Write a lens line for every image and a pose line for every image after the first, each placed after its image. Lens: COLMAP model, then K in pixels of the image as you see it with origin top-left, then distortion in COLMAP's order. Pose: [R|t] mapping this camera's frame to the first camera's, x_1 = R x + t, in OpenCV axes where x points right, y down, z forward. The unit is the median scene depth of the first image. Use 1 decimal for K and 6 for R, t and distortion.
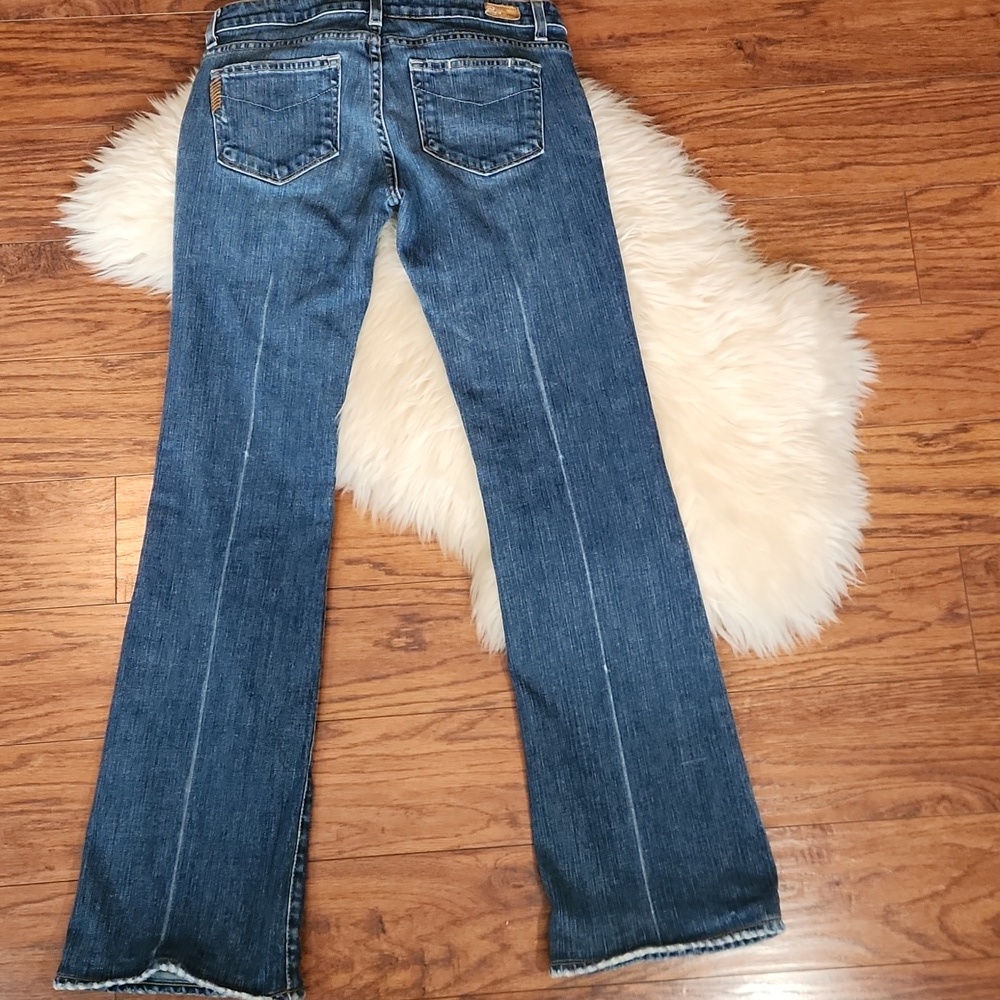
lens RADIAL K [[1465.7, 0, 502.7], [0, 1465.7, 505.7], [0, 0, 1]] dist [0.075417, 0.000000]
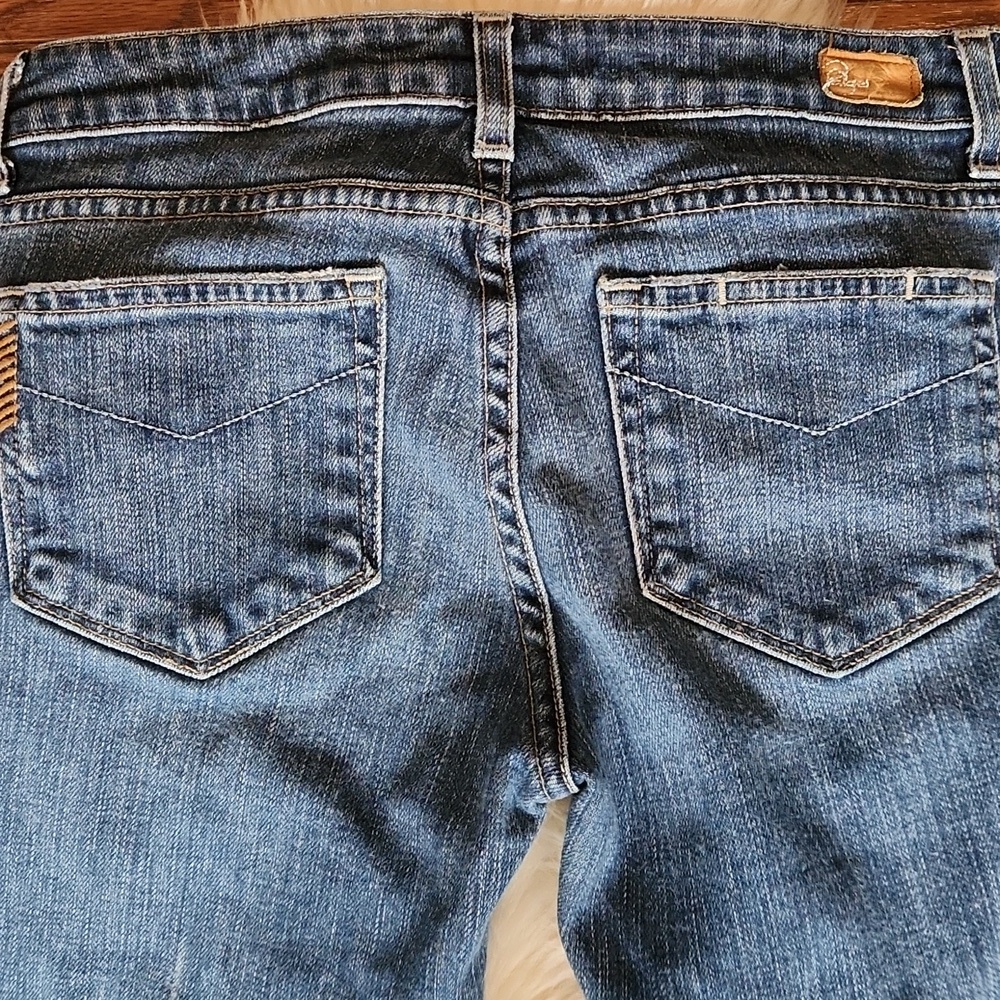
lens RADIAL K [[1465.7, 0, 498.1], [0, 1465.7, 499.3], [0, 0, 1]] dist [0.075417, 0.000000]
pose [[0.999678, 0.020077, -0.015539, -0.079600], [-0.016009, 0.973534, 0.227979, -0.329364], [0.019705, -0.227657, 0.973542, 0.681314]]
